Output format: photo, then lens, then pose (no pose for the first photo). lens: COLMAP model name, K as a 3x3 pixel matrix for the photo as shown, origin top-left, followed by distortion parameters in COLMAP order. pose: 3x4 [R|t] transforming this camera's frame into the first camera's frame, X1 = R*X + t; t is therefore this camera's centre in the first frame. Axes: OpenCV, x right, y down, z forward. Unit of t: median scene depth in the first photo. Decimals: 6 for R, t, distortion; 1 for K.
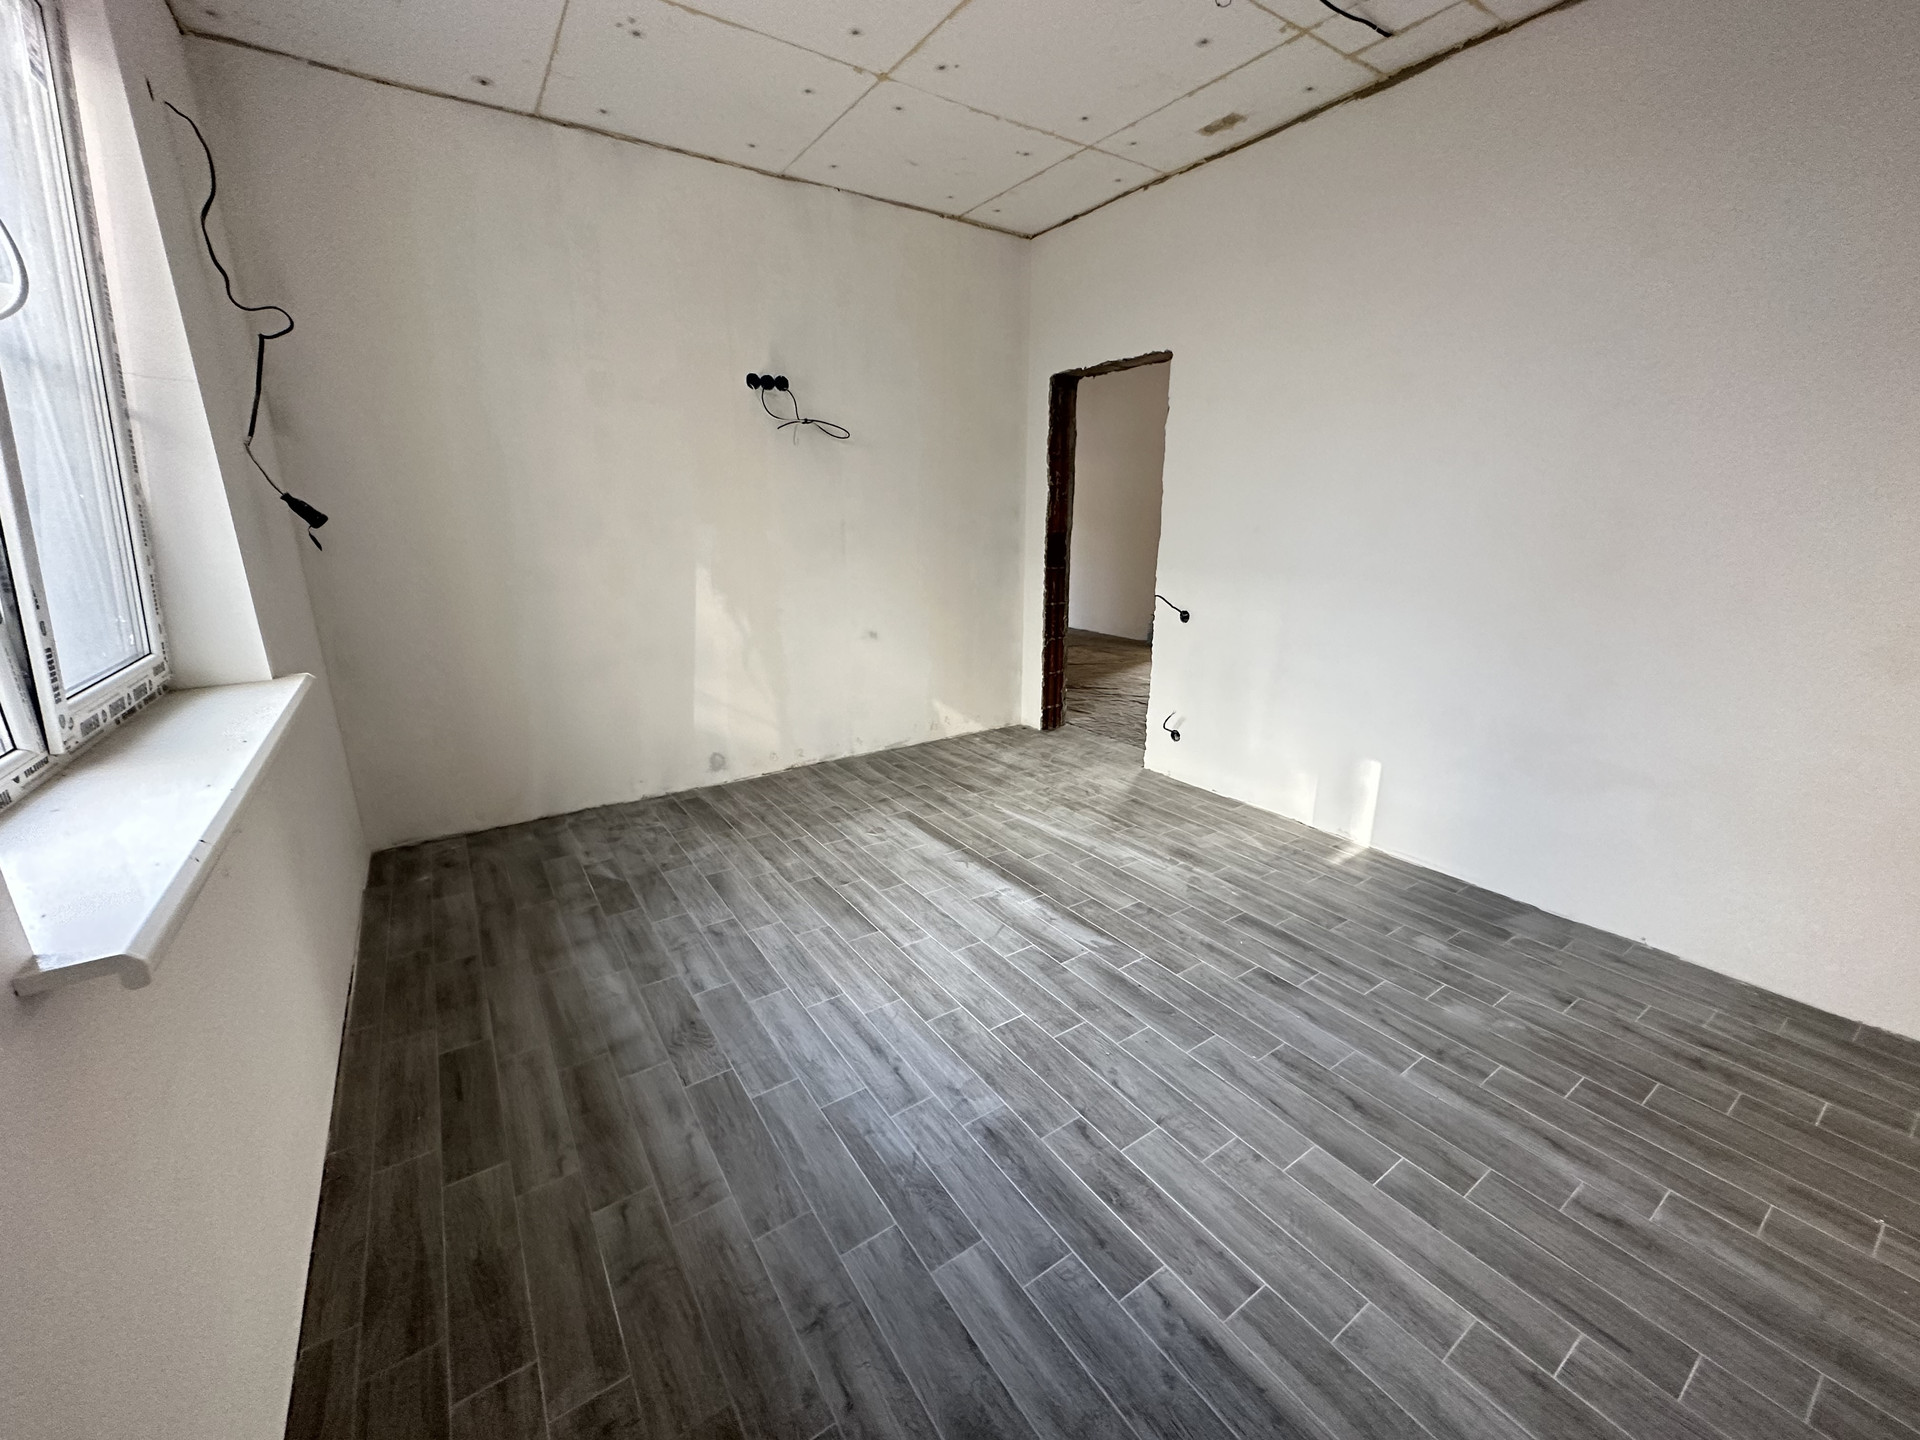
lens RADIAL K [[764.7, 0, 965.0], [0, 764.7, 722.9], [0, 0, 1]] dist [-0.002074, 0.000297]
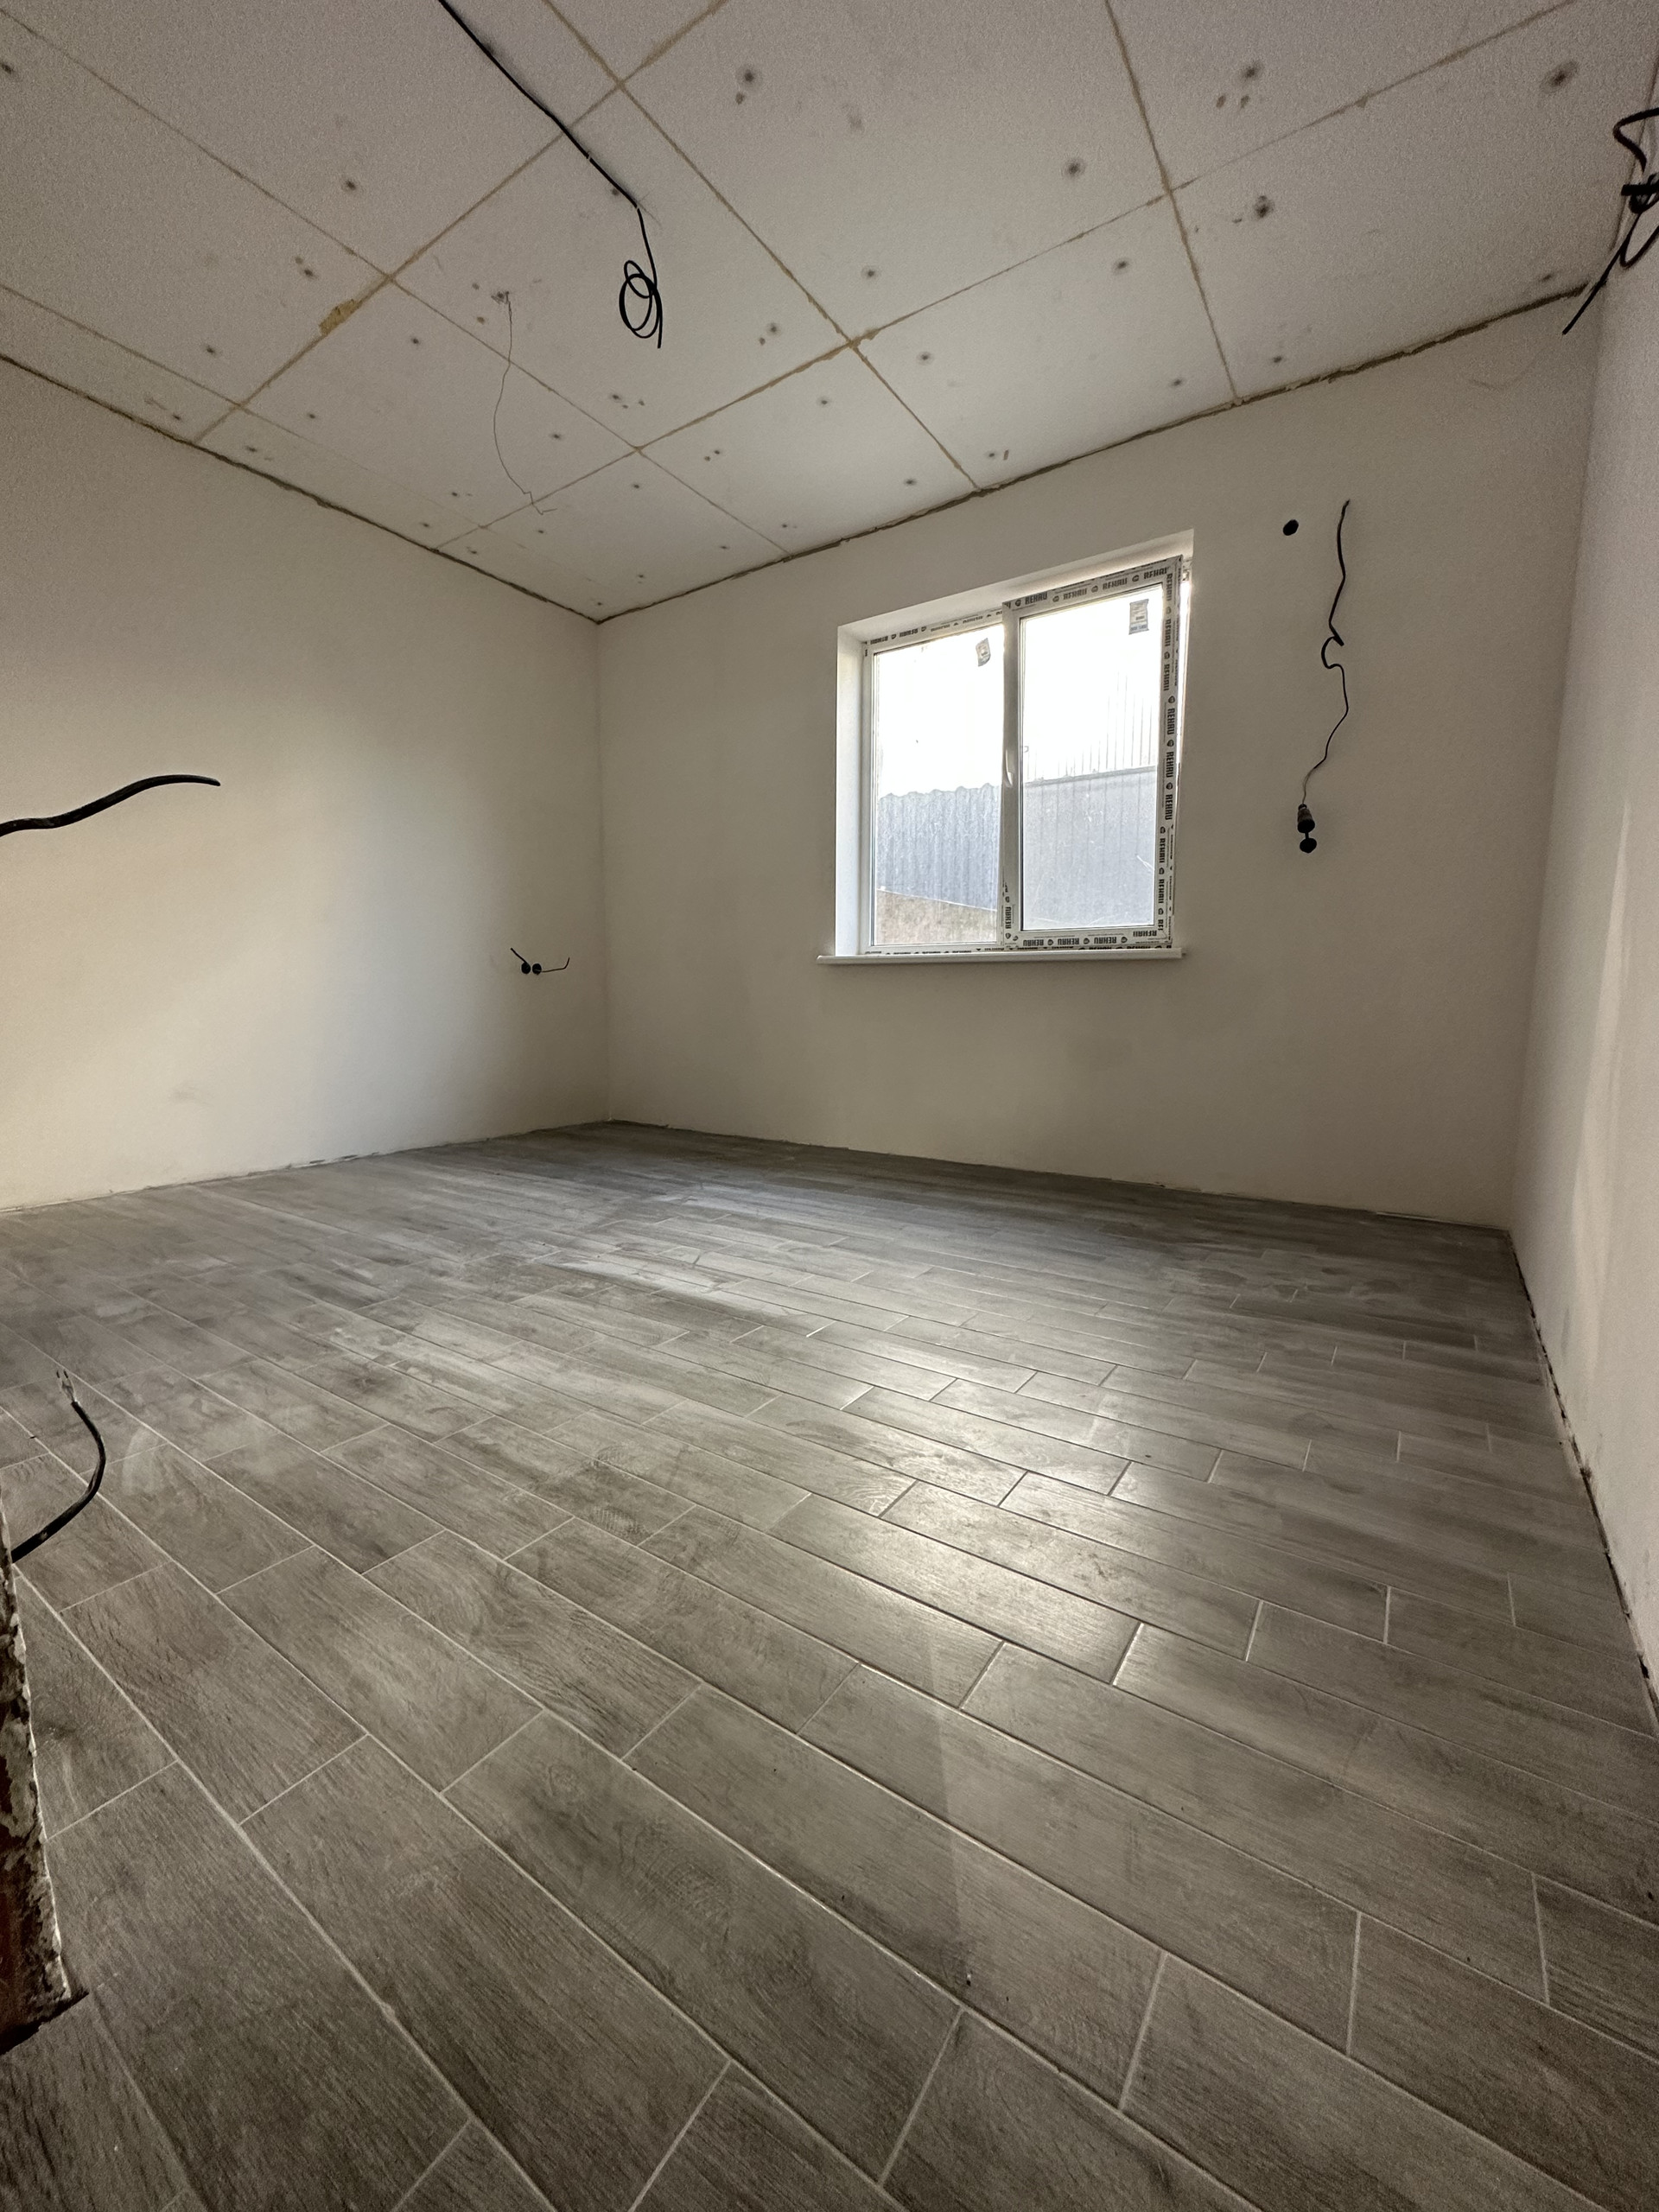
lens RADIAL K [[881.0, 0, 826.5], [0, 881.0, 1108.8], [0, 0, 1]] dist [-0.002074, 0.000297]
pose [[-0.933822, 0.043141, -0.355128, 0.271031], [-0.100445, 0.921149, 0.376025, -0.288408], [0.343348, 0.386811, -0.855856, 1.965175]]
